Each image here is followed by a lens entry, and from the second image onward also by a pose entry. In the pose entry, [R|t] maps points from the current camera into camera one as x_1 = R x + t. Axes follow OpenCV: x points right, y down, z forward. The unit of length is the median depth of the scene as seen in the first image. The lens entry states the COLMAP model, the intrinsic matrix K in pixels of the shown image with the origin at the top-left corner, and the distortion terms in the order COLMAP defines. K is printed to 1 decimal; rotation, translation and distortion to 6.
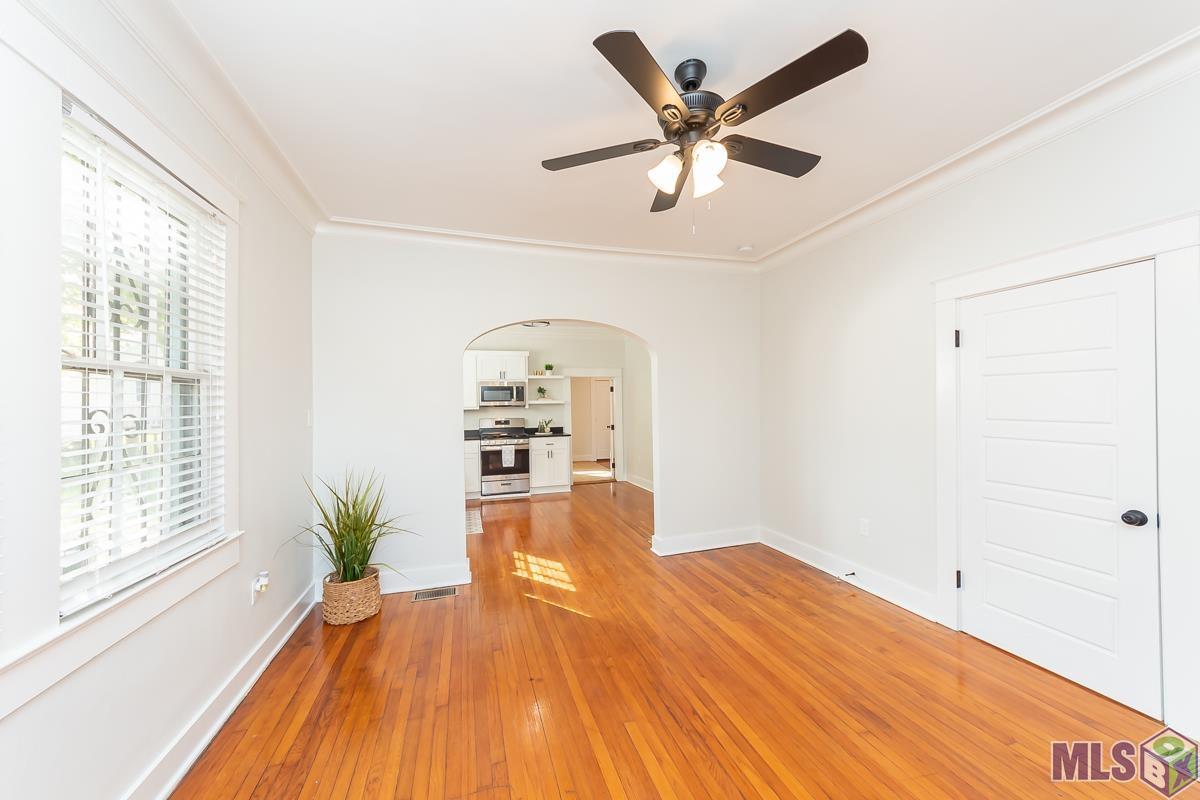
lens RADIAL K [[433.7, 0, 595.1], [0, 433.7, 399.3], [0, 0, 1]] dist [0.000713, -0.000229]
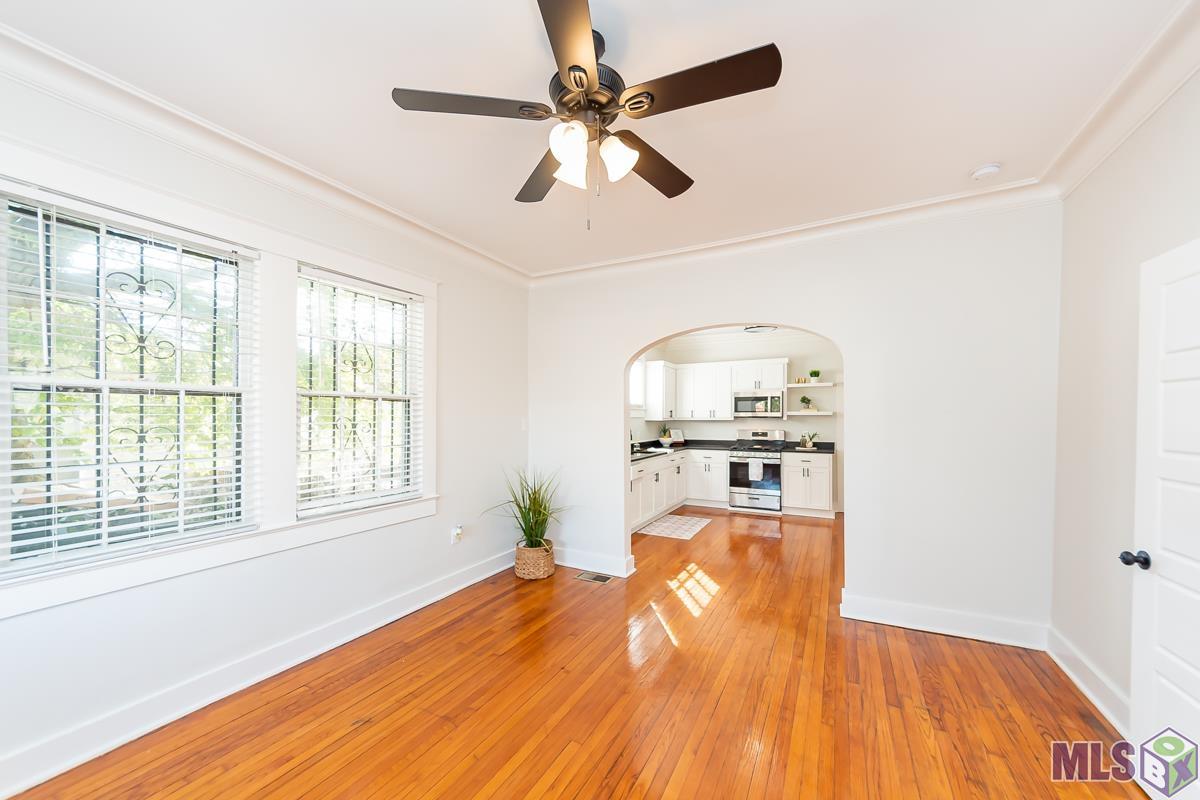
lens RADIAL K [[427.2, 0, 614.1], [0, 427.2, 413.5], [0, 0, 1]] dist [-0.001674, -0.000355]
pose [[0.718696, 0.008936, -0.695267, 0.432806], [-0.000855, 0.999928, 0.011968, -0.007161], [0.695324, -0.008007, 0.718652, 0.199716]]
